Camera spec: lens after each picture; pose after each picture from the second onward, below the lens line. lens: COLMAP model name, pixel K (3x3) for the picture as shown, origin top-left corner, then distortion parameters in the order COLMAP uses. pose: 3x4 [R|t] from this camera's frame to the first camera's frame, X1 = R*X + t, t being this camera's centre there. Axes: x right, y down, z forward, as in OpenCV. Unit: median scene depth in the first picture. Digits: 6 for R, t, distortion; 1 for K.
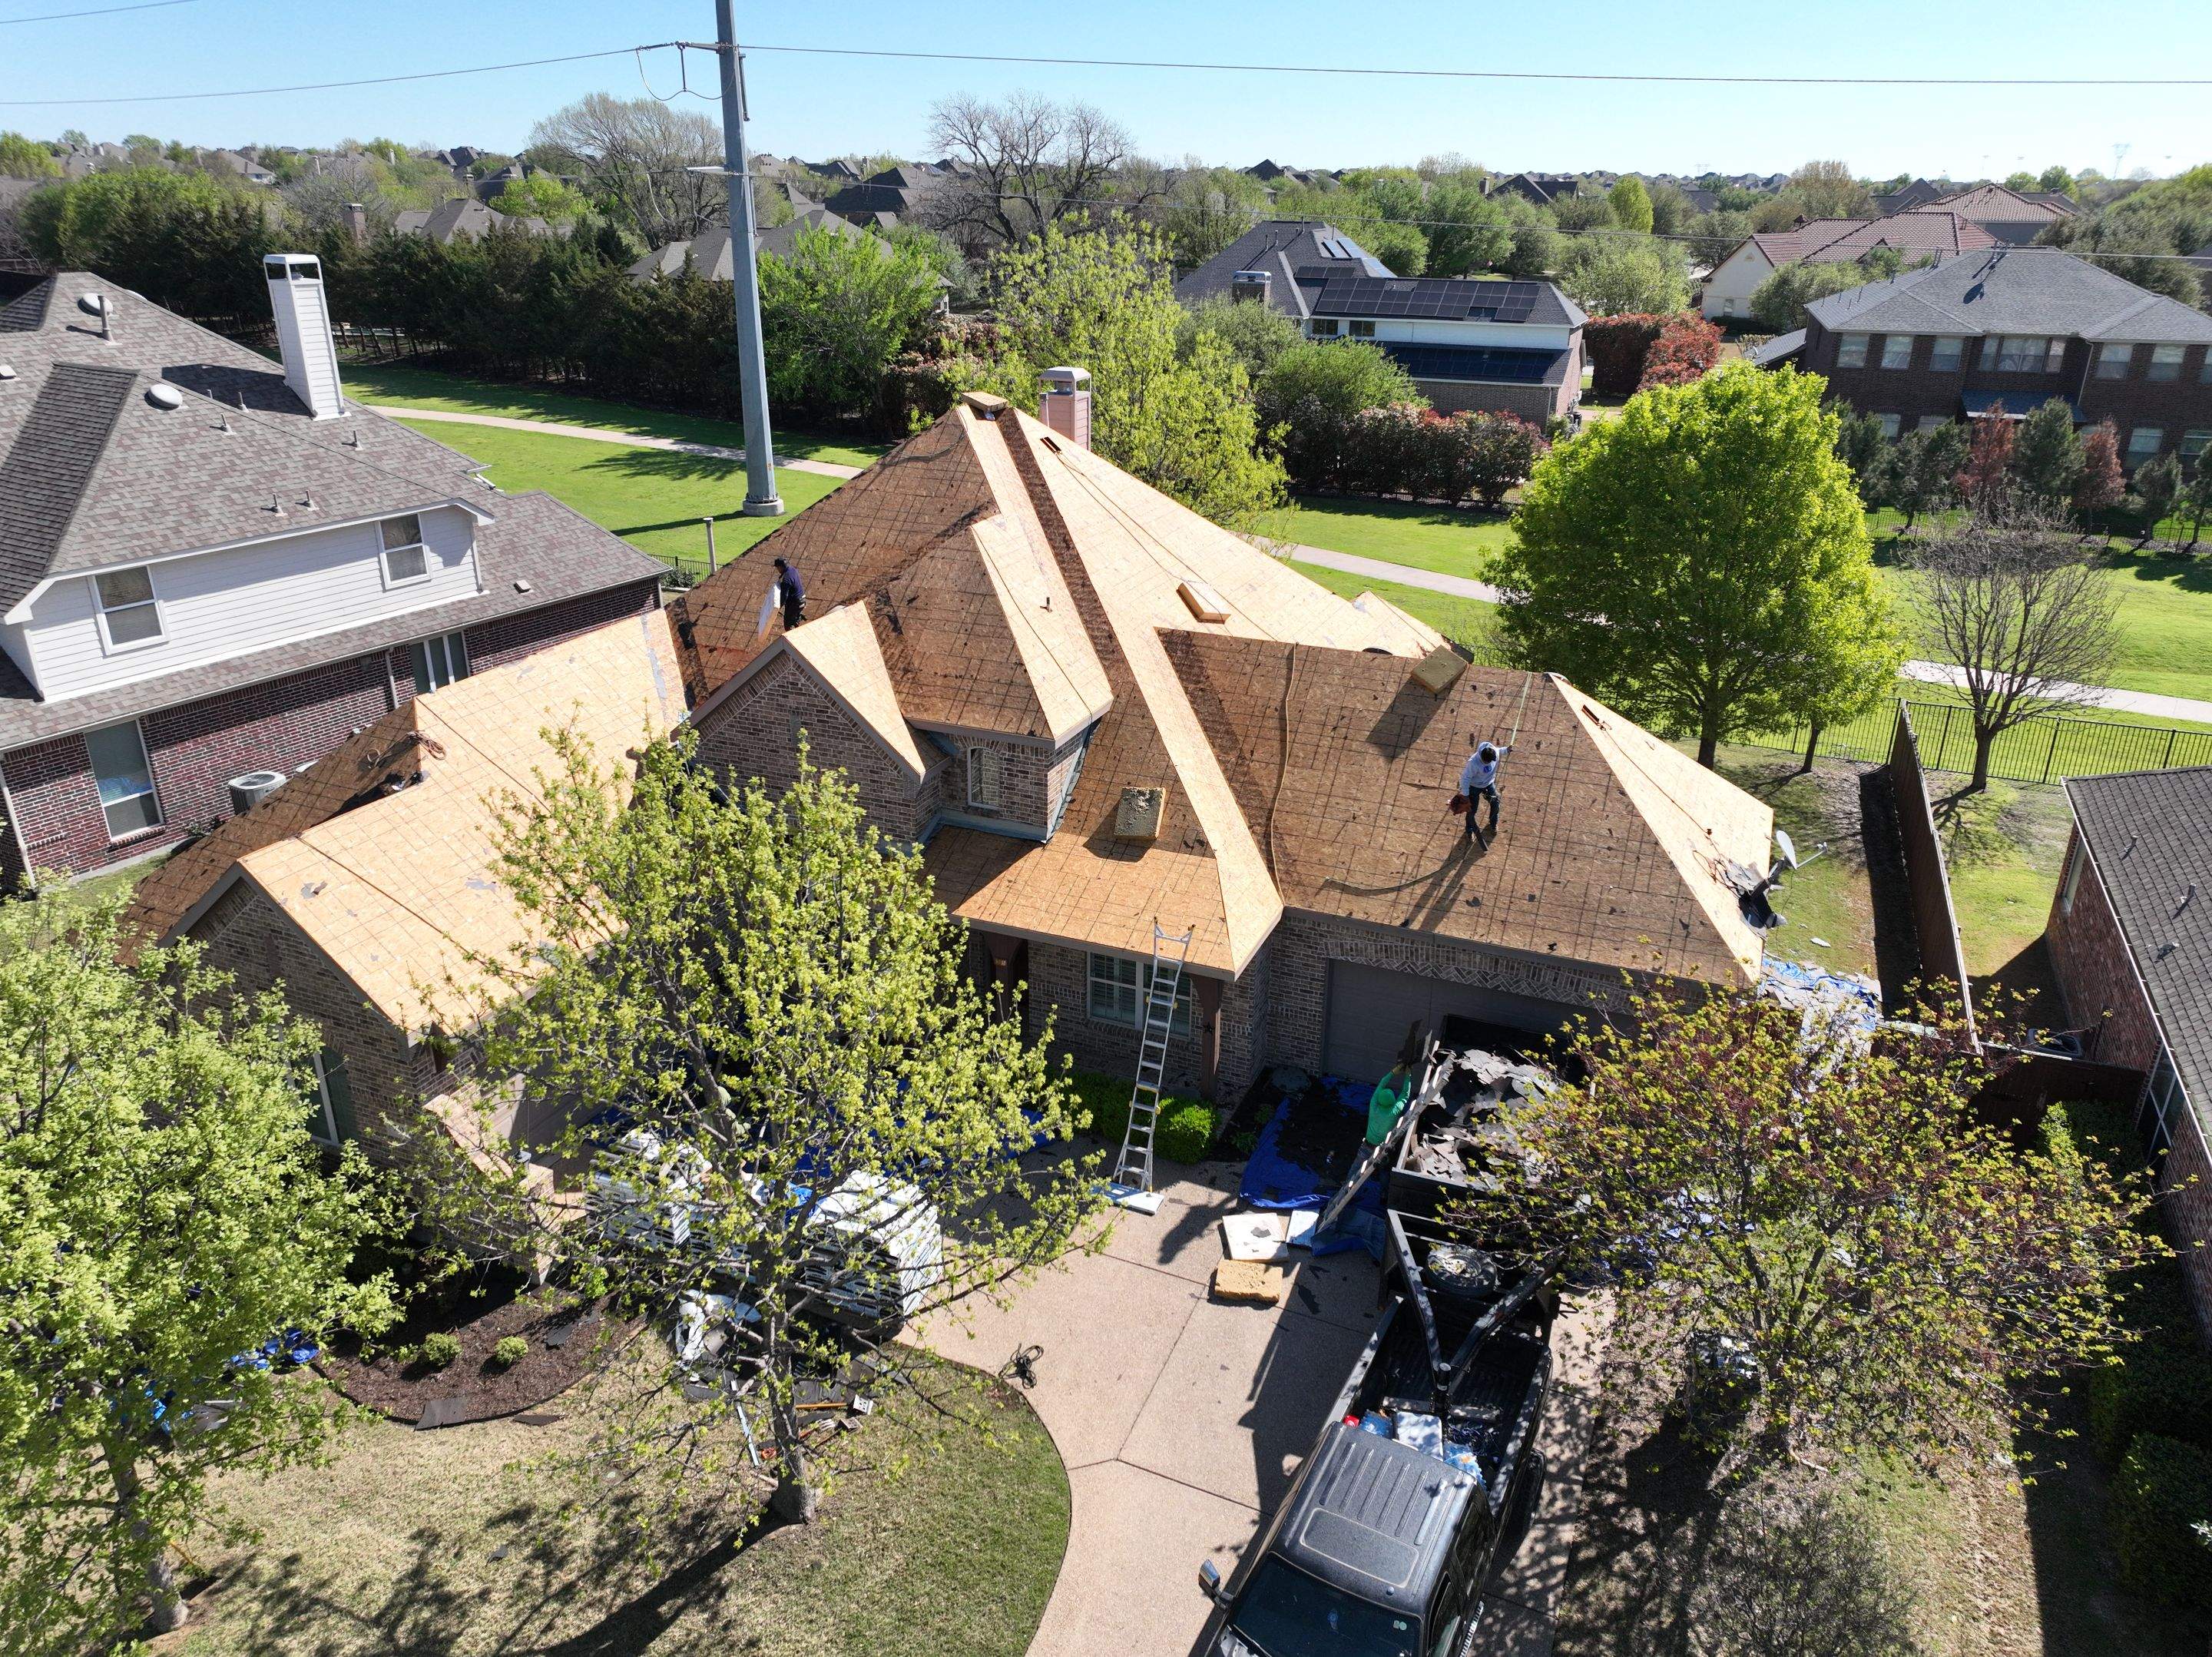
lens RADIAL K [[1558.2, 0, 1110.1], [0, 1558.2, 846.6], [0, 0, 1]] dist [-0.004047, 0.013719]
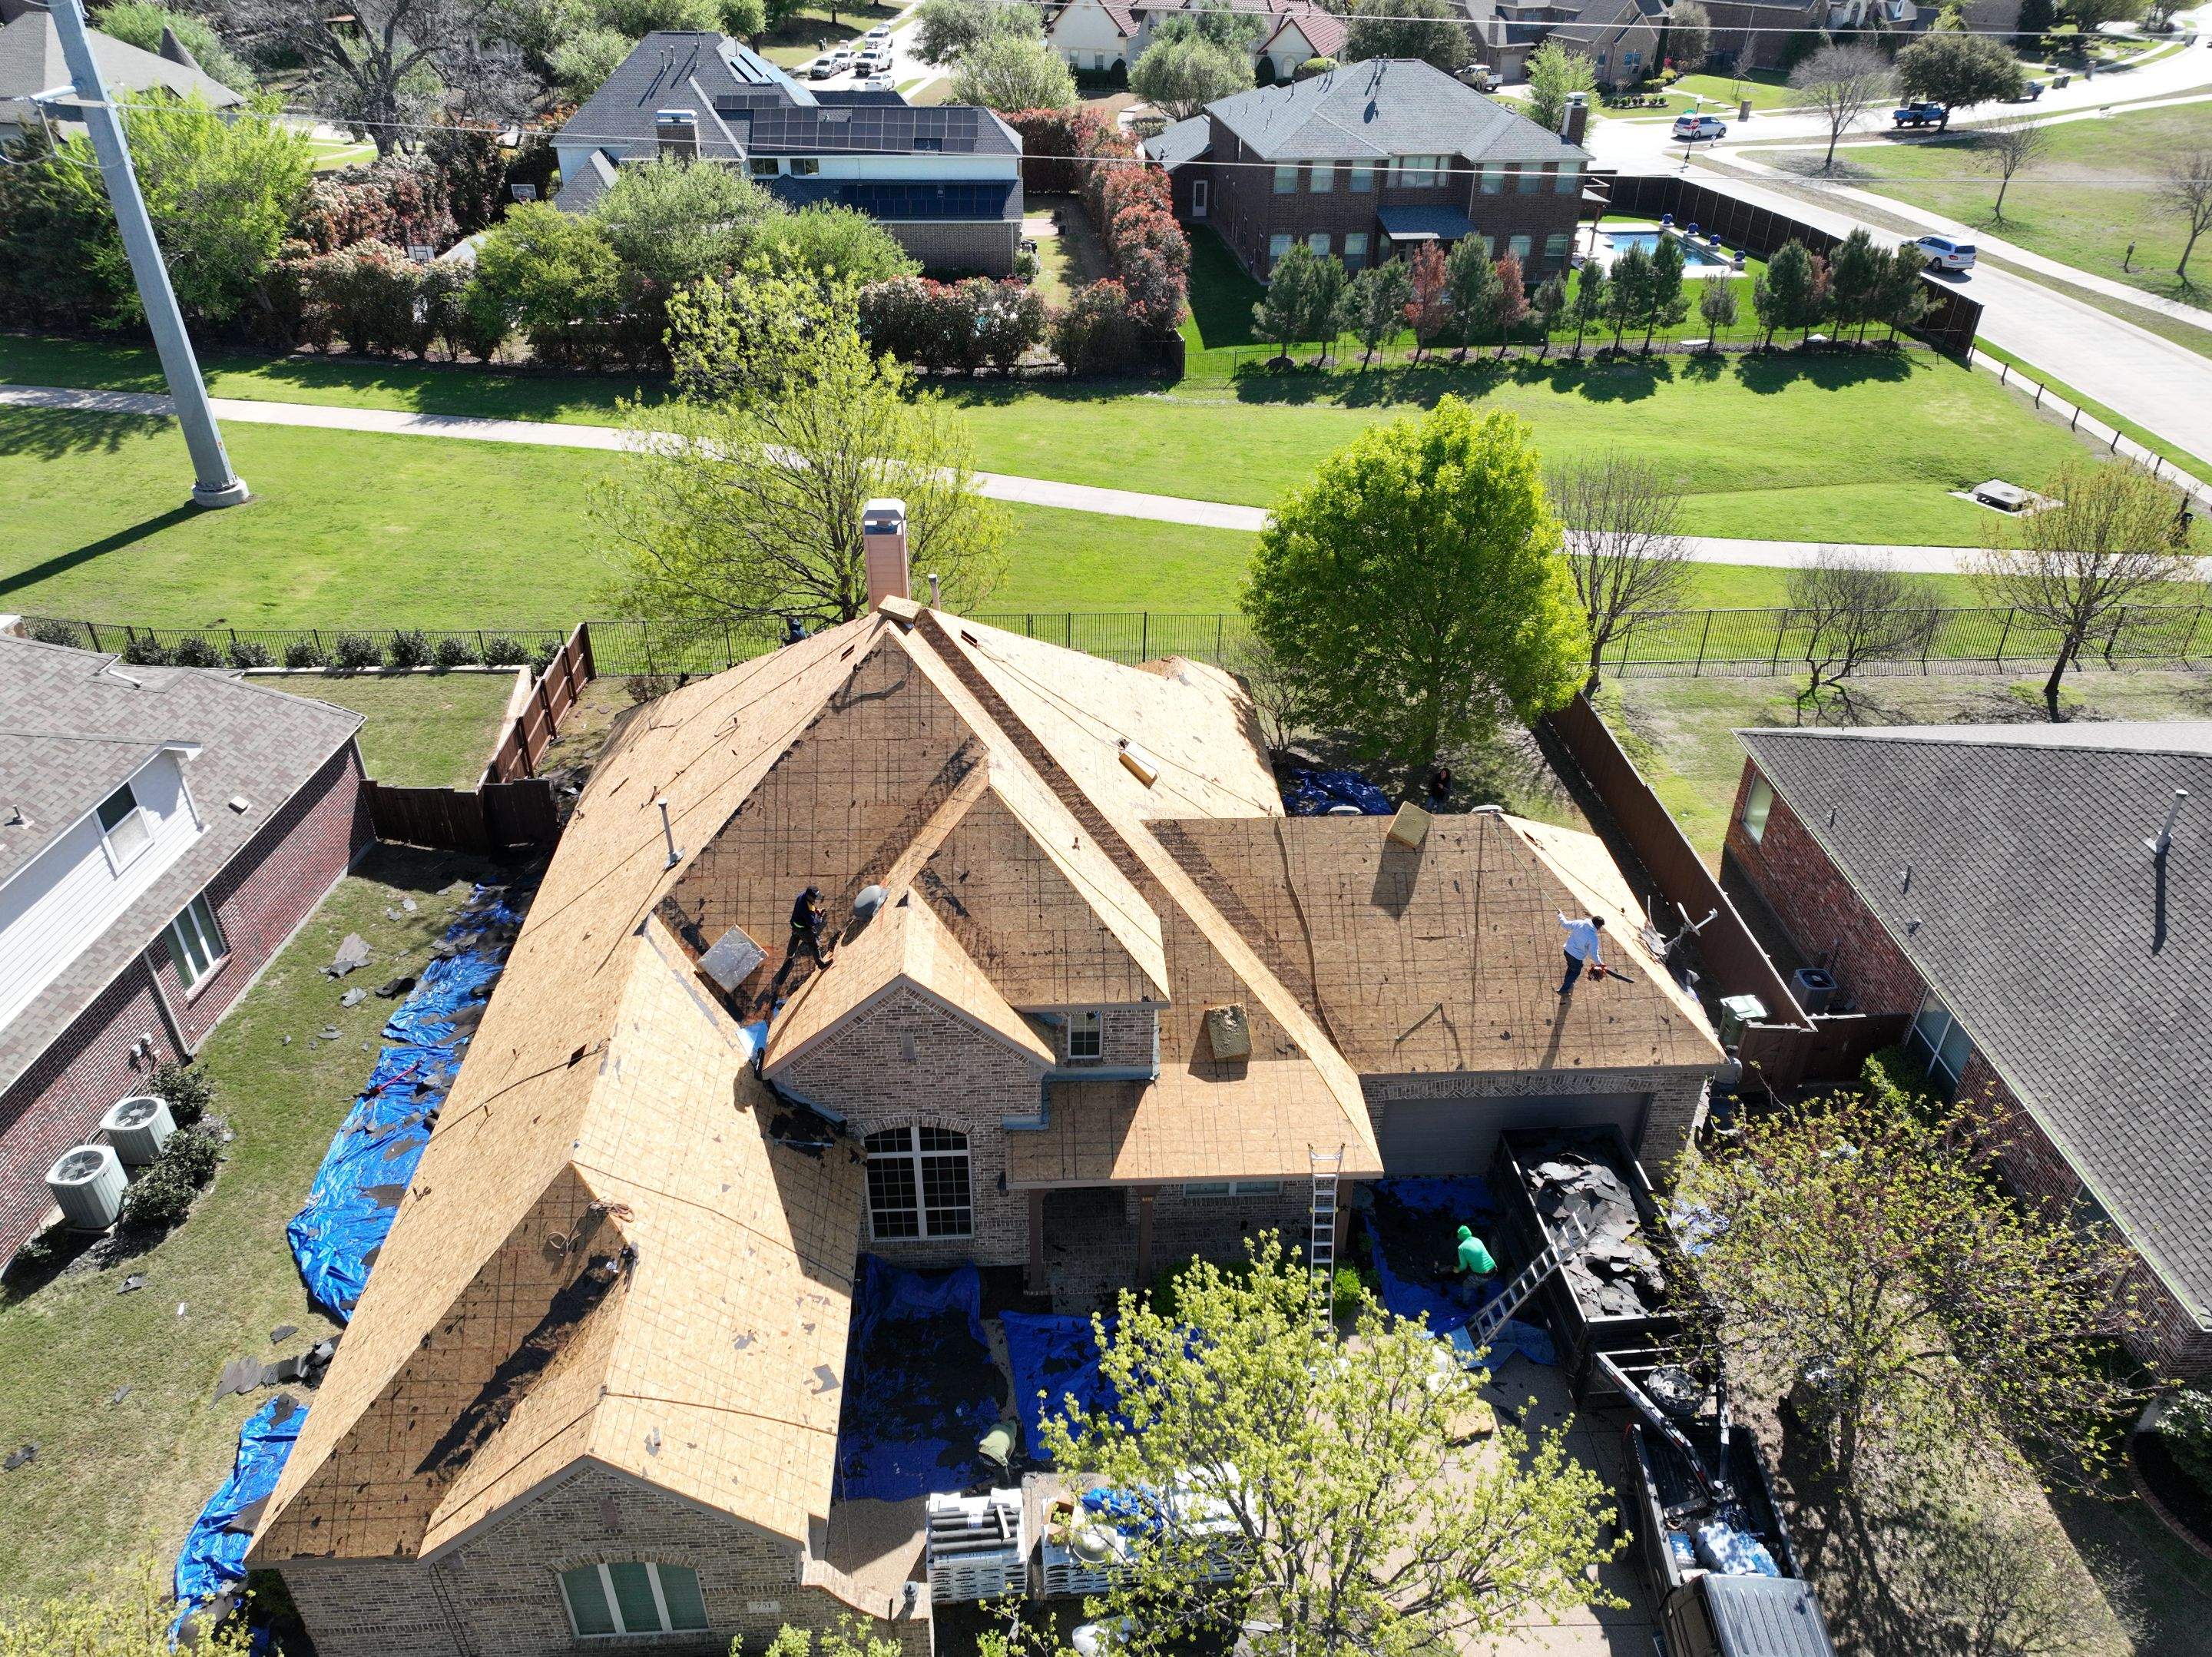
lens RADIAL K [[1558.2, 0, 1109.0], [0, 1558.2, 838.3], [0, 0, 1]] dist [-0.004047, 0.013719]
pose [[0.896309, -0.240749, 0.372383, -0.362551], [0.167793, 0.961477, 0.217734, -0.338998], [-0.410457, -0.132674, 0.902177, 0.045850]]
